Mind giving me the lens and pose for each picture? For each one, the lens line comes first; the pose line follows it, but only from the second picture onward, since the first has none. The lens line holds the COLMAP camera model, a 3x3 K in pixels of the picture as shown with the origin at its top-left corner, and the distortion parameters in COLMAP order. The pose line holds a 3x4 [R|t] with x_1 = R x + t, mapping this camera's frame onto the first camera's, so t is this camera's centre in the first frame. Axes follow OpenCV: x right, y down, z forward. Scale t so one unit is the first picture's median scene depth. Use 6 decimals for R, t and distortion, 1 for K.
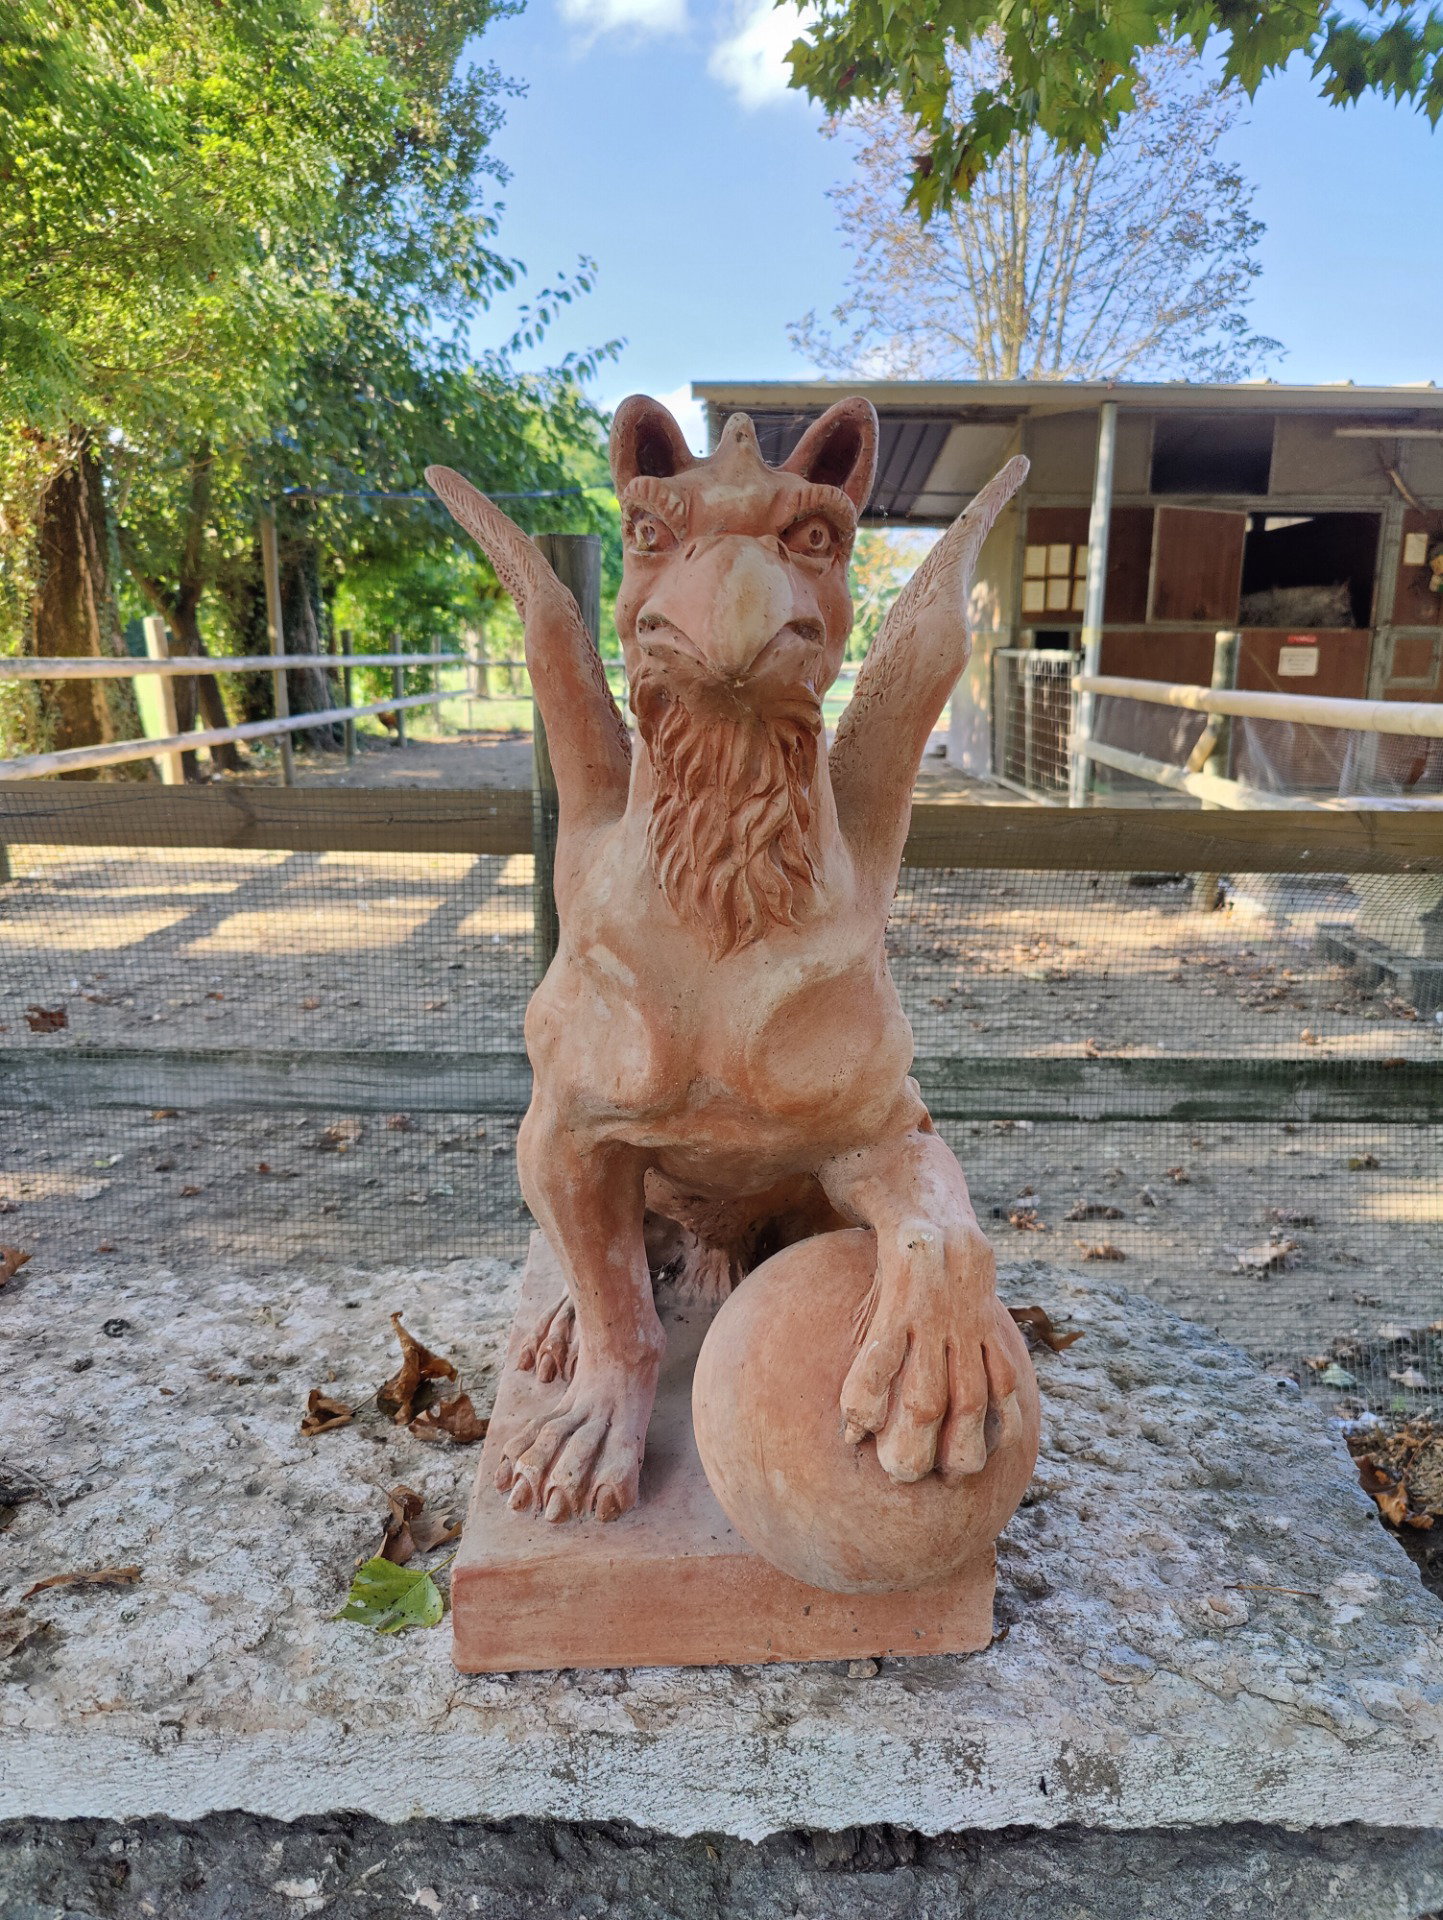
lens RADIAL K [[1358.1, 0, 721.5], [0, 1358.1, 960.0], [0, 0, 1]] dist [0.040920, -0.060394]
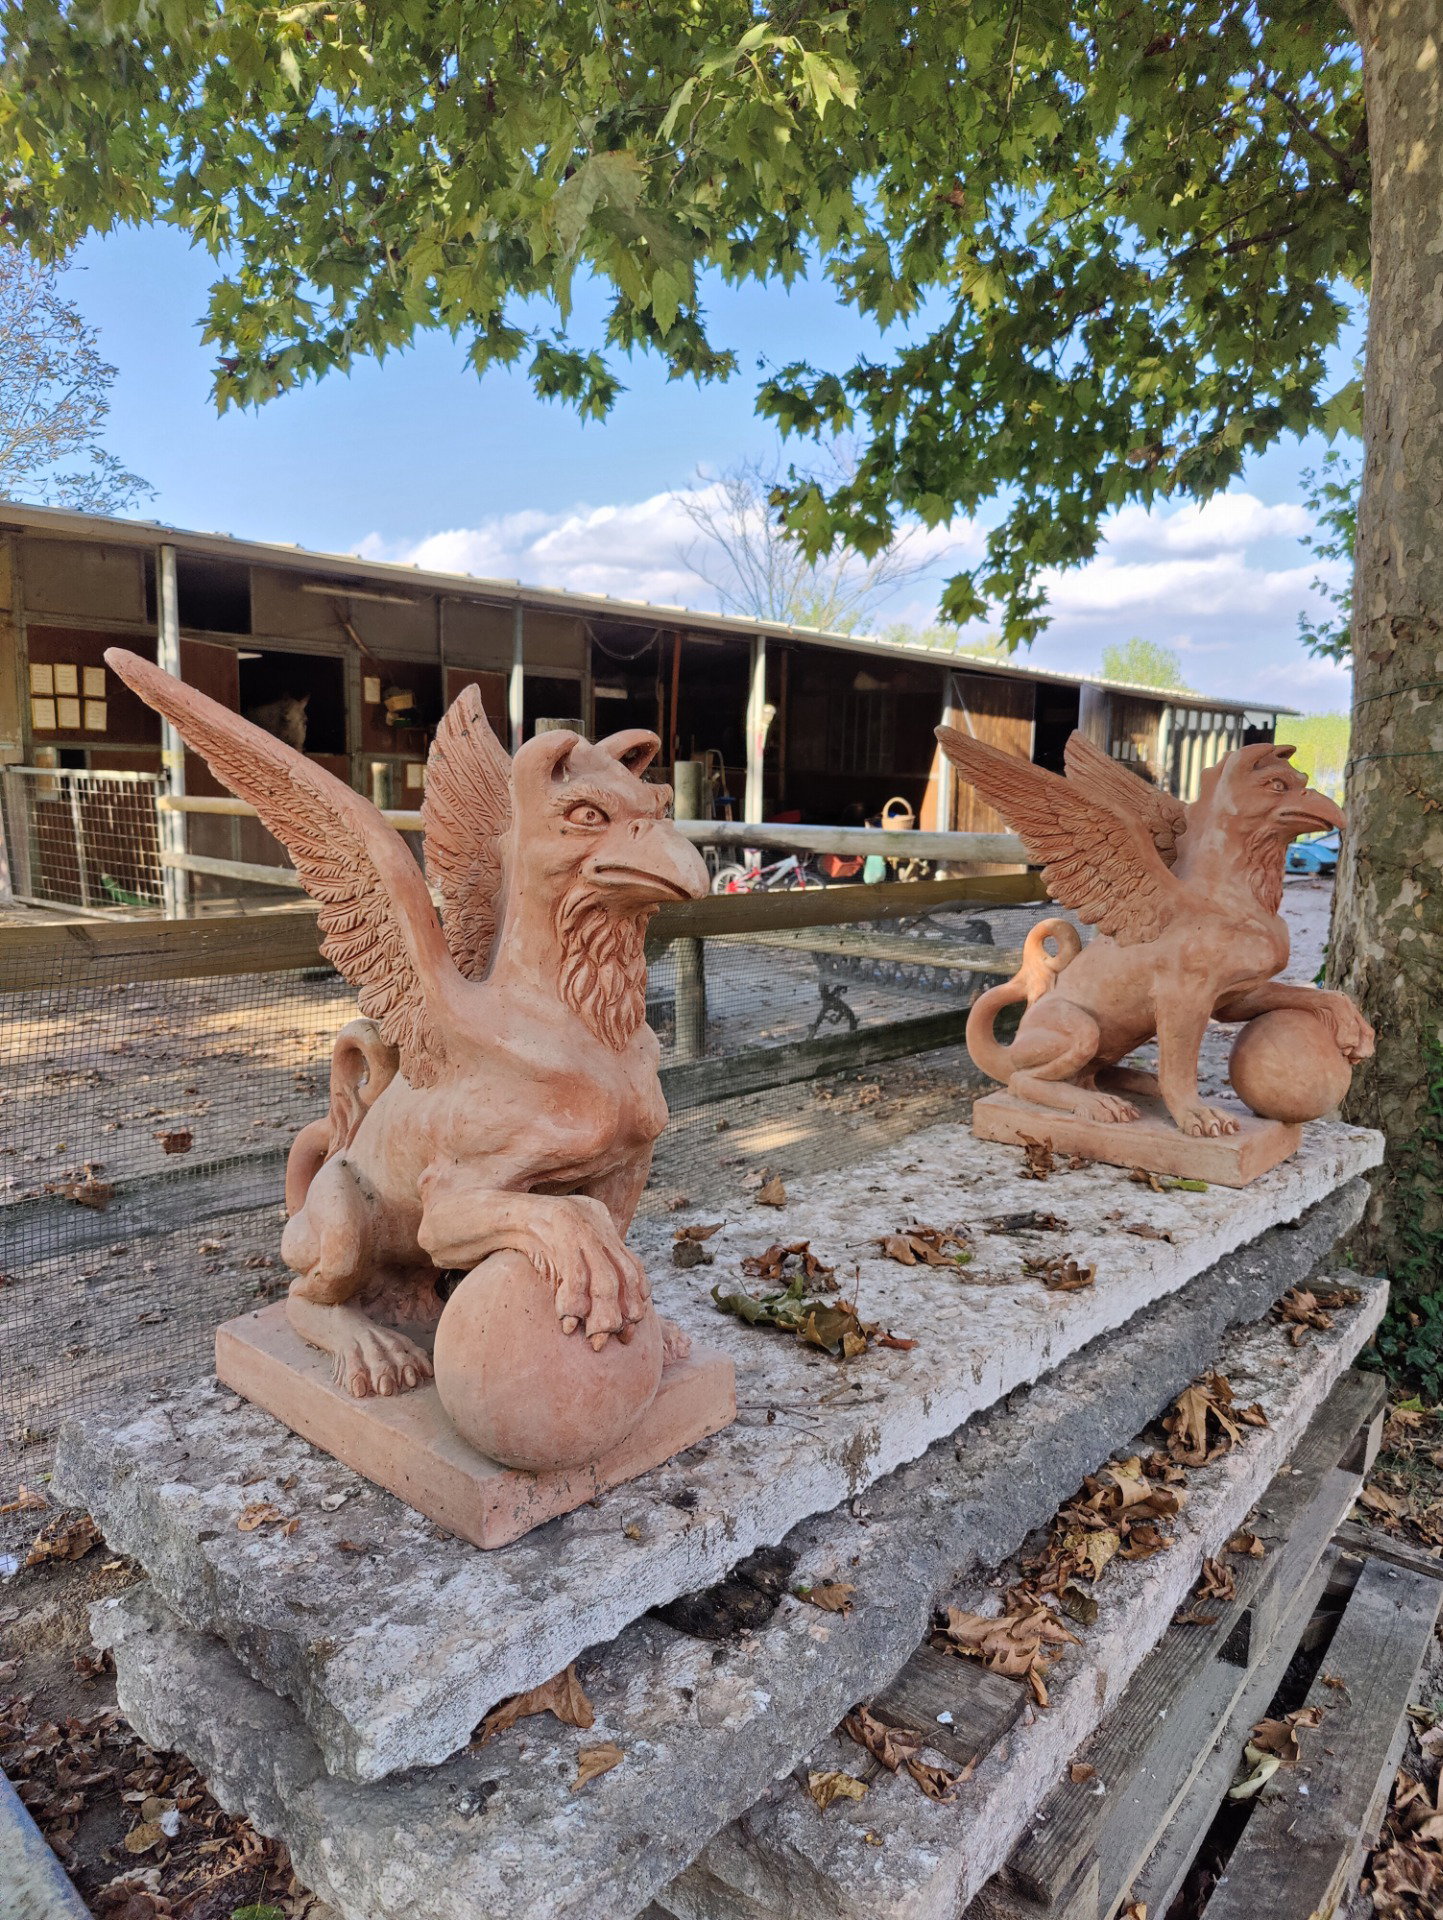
lens RADIAL K [[1388.5, 0, 721.5], [0, 1388.5, 960.0], [0, 0, 1]] dist [0.035140, -0.042119]
pose [[0.659824, -0.090895, 0.745902, -0.236742], [0.151270, 0.988402, -0.013368, -0.003944], [-0.736036, 0.121653, 0.665921, -0.011876]]
